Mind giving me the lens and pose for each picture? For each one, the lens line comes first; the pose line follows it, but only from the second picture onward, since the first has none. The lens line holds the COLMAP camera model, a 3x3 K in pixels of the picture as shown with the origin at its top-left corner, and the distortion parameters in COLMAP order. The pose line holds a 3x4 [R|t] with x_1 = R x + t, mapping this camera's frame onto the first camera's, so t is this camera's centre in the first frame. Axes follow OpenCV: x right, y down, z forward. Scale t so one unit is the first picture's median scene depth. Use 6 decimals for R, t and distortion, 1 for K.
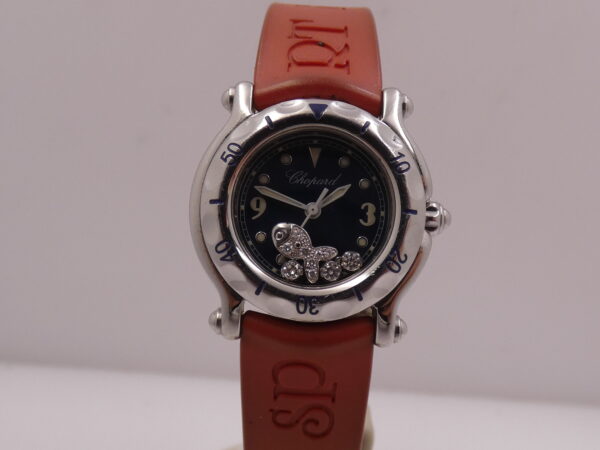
lens RADIAL K [[711.4, 0, 300.0], [0, 711.4, 225.0], [0, 0, 1]] dist [0.023864, 0.016486]
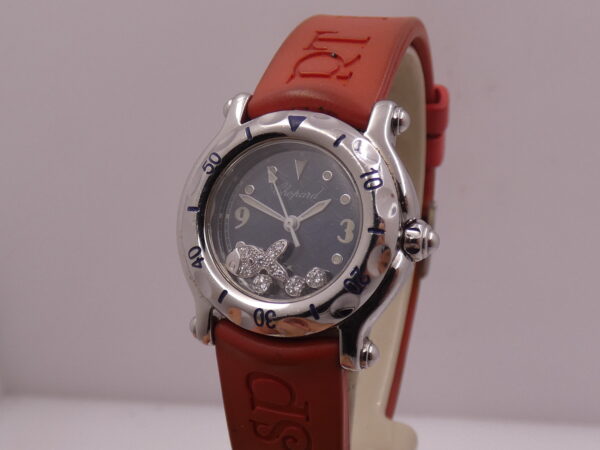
lens RADIAL K [[711.4, 0, 300.0], [0, 711.4, 225.0], [0, 0, 1]] dist [0.023864, 0.016486]
pose [[0.945819, 0.063024, -0.318520, 0.342145], [-0.068093, 0.997667, -0.004794, -0.014496], [0.317475, 0.026223, 0.947904, 0.068821]]
